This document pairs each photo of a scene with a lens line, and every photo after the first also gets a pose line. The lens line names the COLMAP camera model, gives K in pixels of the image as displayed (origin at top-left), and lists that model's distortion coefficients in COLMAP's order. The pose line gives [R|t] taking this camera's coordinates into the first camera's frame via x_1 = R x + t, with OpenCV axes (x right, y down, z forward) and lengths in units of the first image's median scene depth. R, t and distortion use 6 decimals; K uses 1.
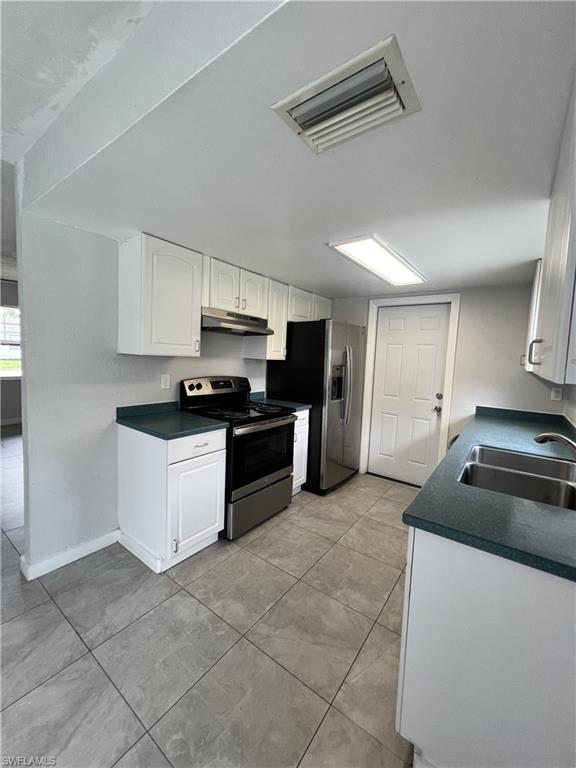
lens RADIAL K [[305.6, 0, 291.5], [0, 305.6, 379.9], [0, 0, 1]] dist [-0.000146, -0.000224]
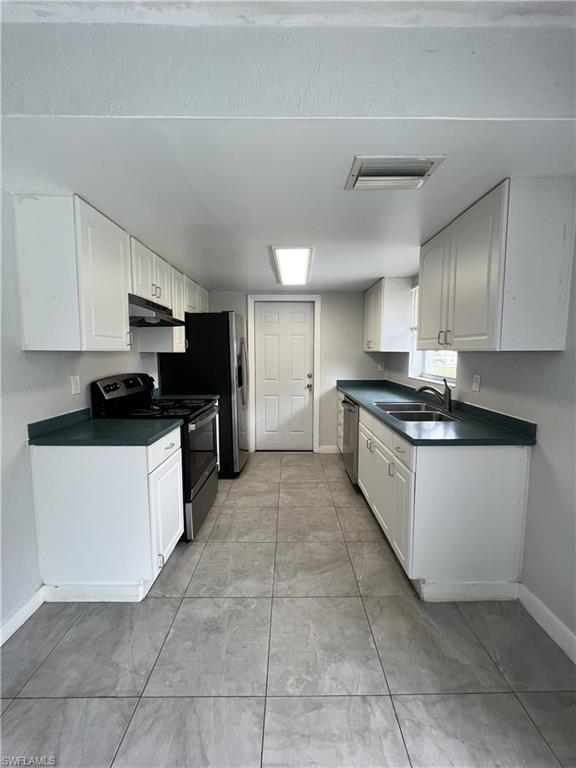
lens RADIAL K [[305.6, 0, 291.5], [0, 305.6, 379.9], [0, 0, 1]] dist [-0.000146, -0.000224]
pose [[0.804971, -0.095409, 0.585593, -0.414625], [0.078488, 0.995436, 0.054291, -0.005917], [-0.588100, 0.002259, 0.808785, 0.031759]]
